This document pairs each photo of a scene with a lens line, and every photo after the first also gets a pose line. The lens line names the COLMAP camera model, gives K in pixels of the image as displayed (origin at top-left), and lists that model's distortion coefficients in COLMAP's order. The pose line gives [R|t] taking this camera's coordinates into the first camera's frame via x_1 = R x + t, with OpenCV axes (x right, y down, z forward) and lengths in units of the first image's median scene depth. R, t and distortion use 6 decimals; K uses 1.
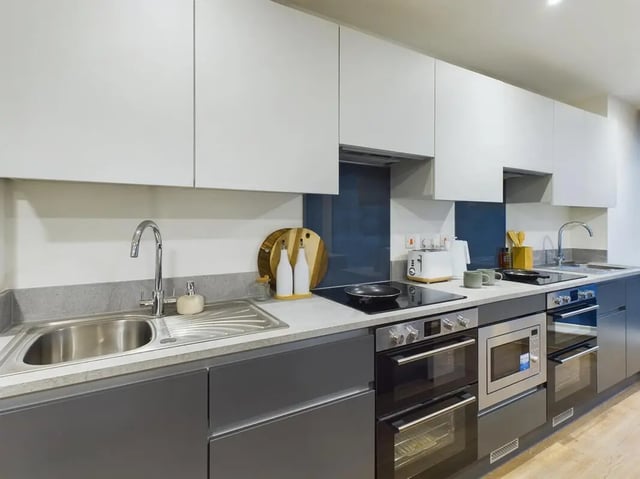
lens RADIAL K [[340.5, 0, 323.4], [0, 340.5, 224.3], [0, 0, 1]] dist [-0.002067, -0.000262]
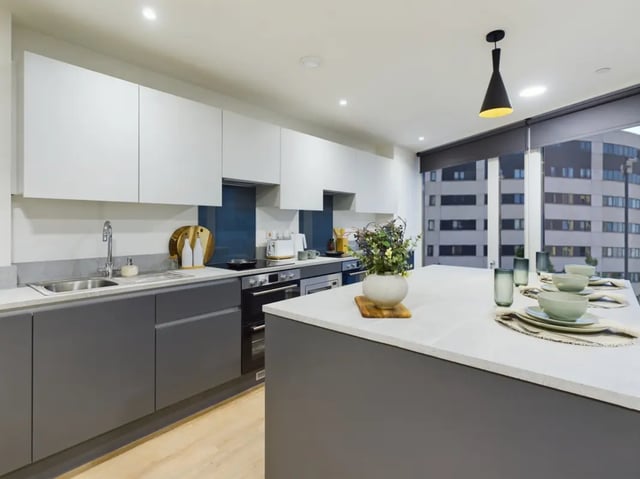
lens RADIAL K [[340.5, 0, 323.4], [0, 340.5, 224.3], [0, 0, 1]] dist [-0.002067, -0.000262]
pose [[0.944356, 0.001122, 0.328923, -0.031822], [-0.001629, 0.999998, 0.001265, 0.001116], [-0.328921, -0.001731, 0.944356, -0.710472]]
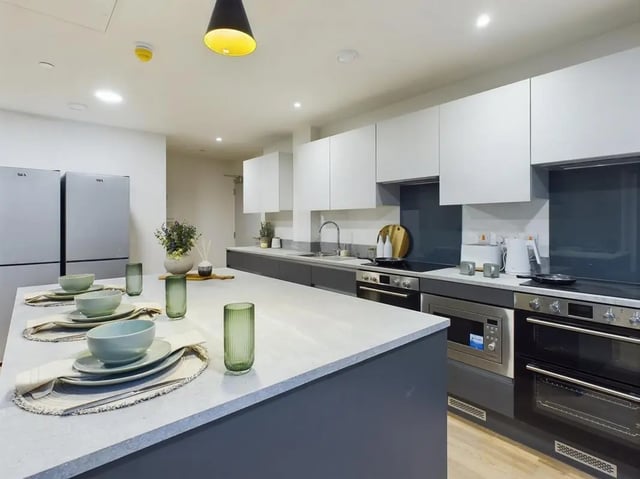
lens RADIAL K [[340.5, 0, 323.4], [0, 340.5, 224.3], [0, 0, 1]] dist [-0.002067, -0.000262]
pose [[0.182067, 0.005317, -0.983272, 1.682127], [-0.000625, 0.999986, 0.005291, -0.002906], [0.983286, -0.000349, 0.182068, 0.280081]]
